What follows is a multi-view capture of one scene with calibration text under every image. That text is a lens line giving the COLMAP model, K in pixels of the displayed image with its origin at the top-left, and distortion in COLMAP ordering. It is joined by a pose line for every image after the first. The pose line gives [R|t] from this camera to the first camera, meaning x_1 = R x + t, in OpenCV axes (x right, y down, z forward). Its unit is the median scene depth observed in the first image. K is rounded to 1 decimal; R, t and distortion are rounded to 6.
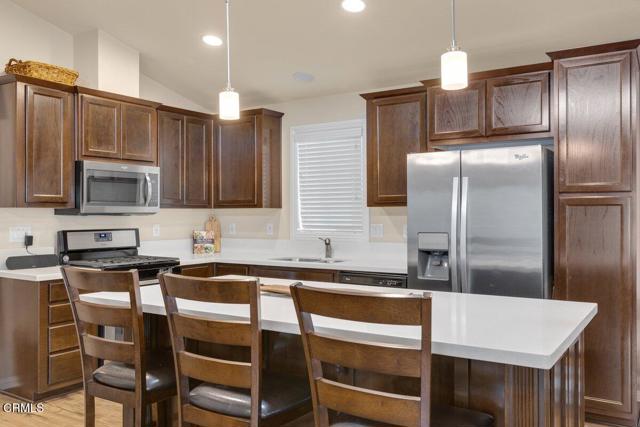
lens RADIAL K [[544.2, 0, 315.6], [0, 544.2, 211.1], [0, 0, 1]] dist [-0.018276, 0.005780]
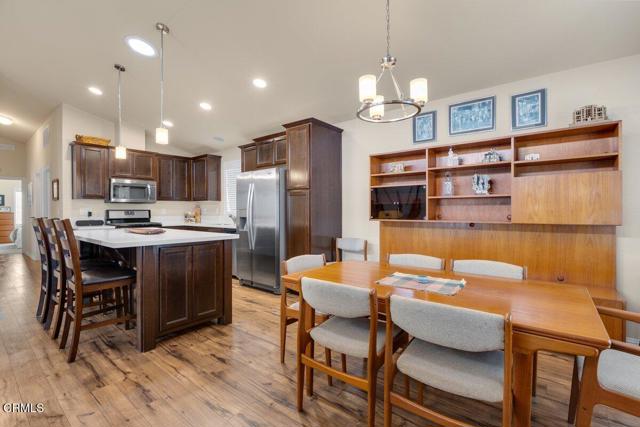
lens RADIAL K [[285.4, 0, 321.8], [0, 285.4, 212.8], [0, 0, 1]] dist [-0.010012, 0.000938]
pose [[0.994446, 0.000735, -0.105245, 0.550443], [0.000818, 0.999891, 0.014711, 0.031196], [0.105244, -0.014715, 0.994338, -0.085048]]
